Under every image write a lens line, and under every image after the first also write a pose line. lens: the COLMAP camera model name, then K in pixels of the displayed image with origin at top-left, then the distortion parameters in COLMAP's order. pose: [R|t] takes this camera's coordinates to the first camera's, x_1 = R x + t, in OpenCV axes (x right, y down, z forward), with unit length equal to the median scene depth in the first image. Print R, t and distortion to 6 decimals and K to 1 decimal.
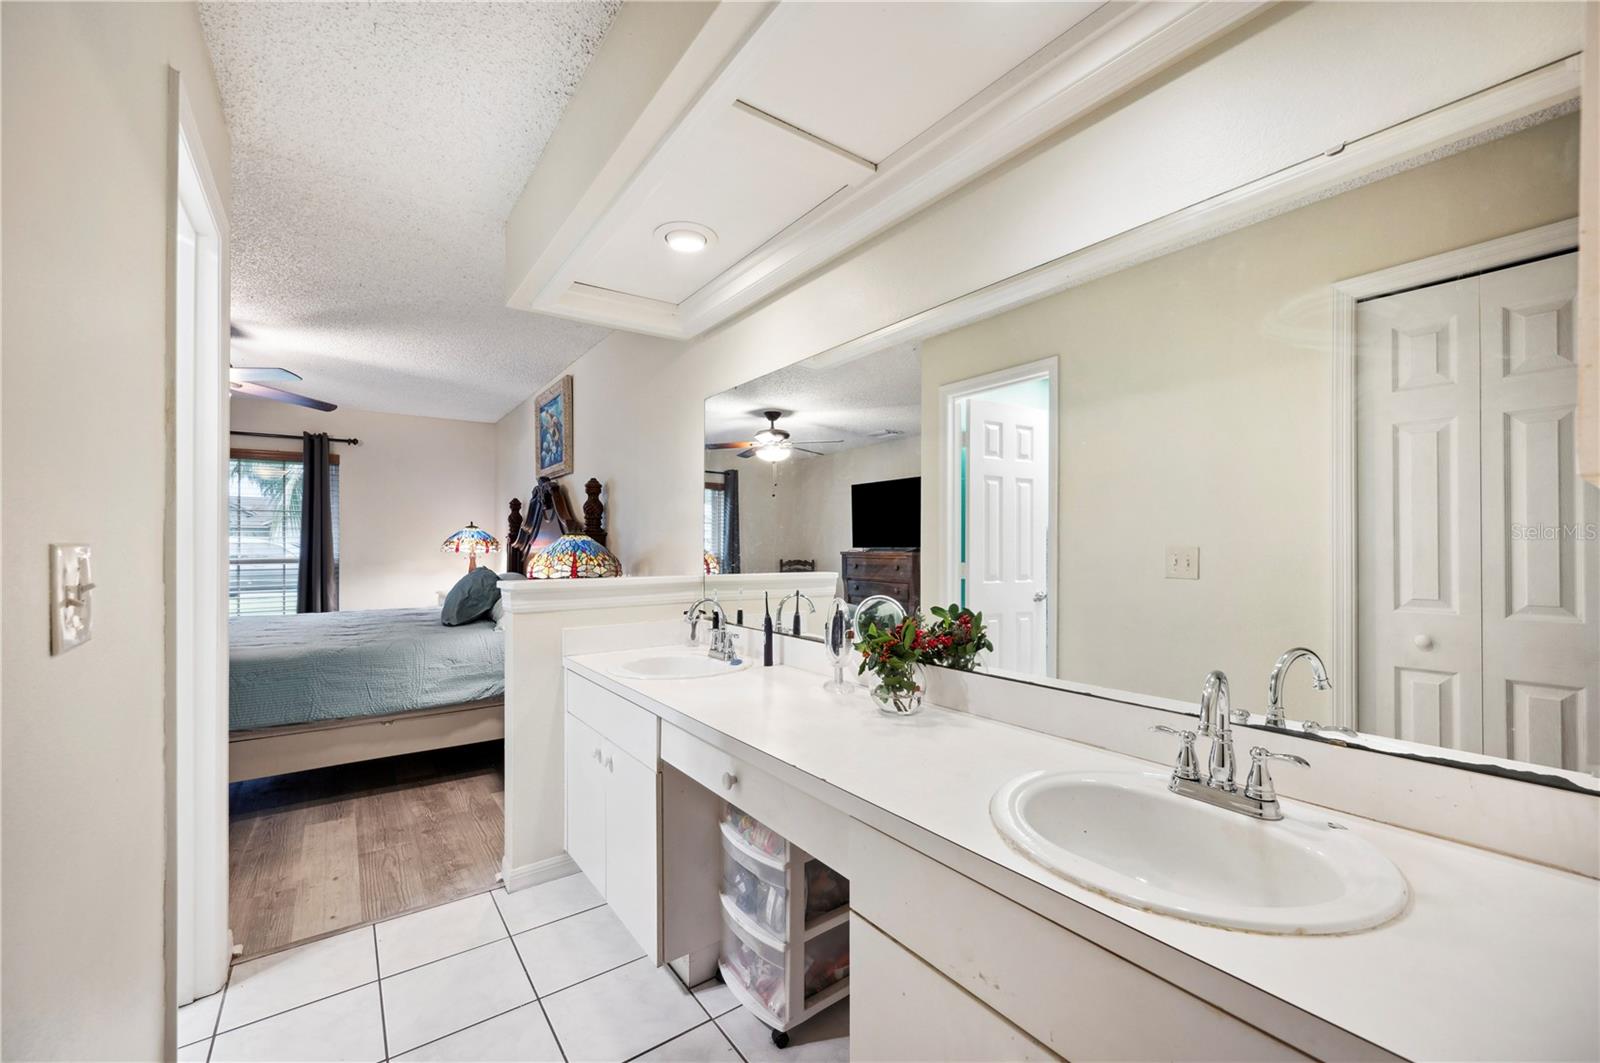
lens RADIAL K [[633.4, 0, 802.3], [0, 633.4, 535.2], [0, 0, 1]] dist [0.000218, -0.000060]
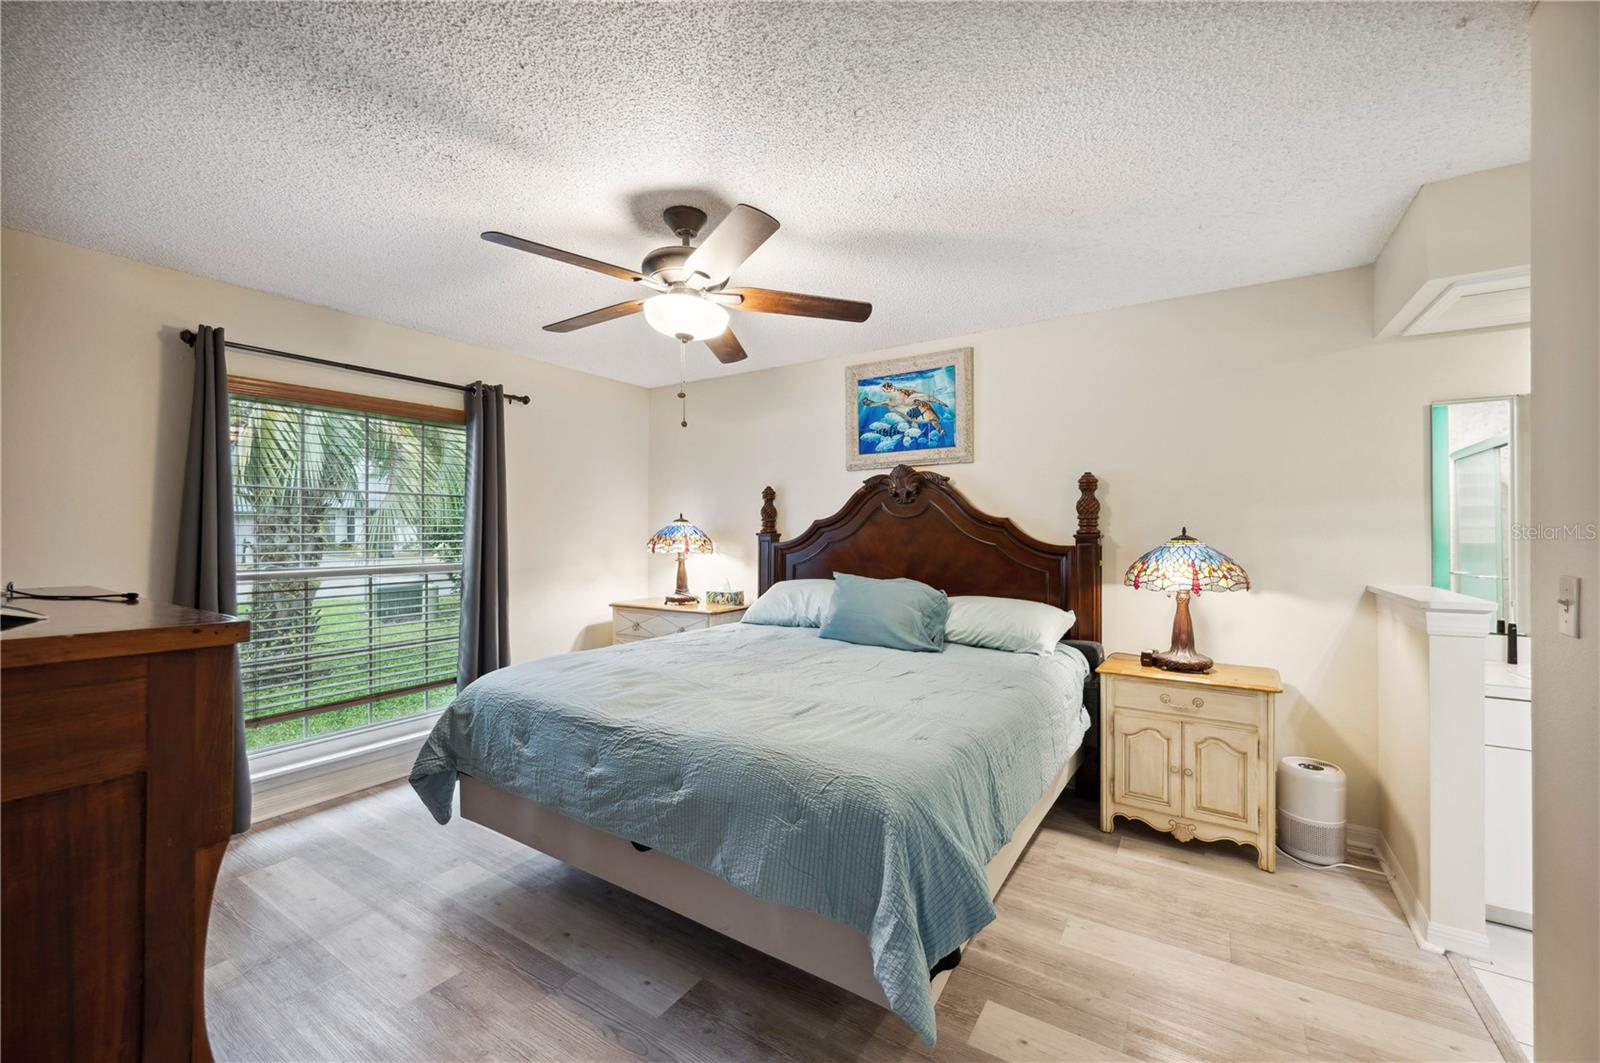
lens RADIAL K [[633.4, 0, 802.3], [0, 633.4, 535.2], [0, 0, 1]] dist [0.000218, -0.000060]
pose [[0.934315, 0.000474, 0.356449, -1.114891], [-0.009494, 0.999677, 0.023555, -0.024686], [-0.356323, -0.025392, 0.934018, 0.361972]]
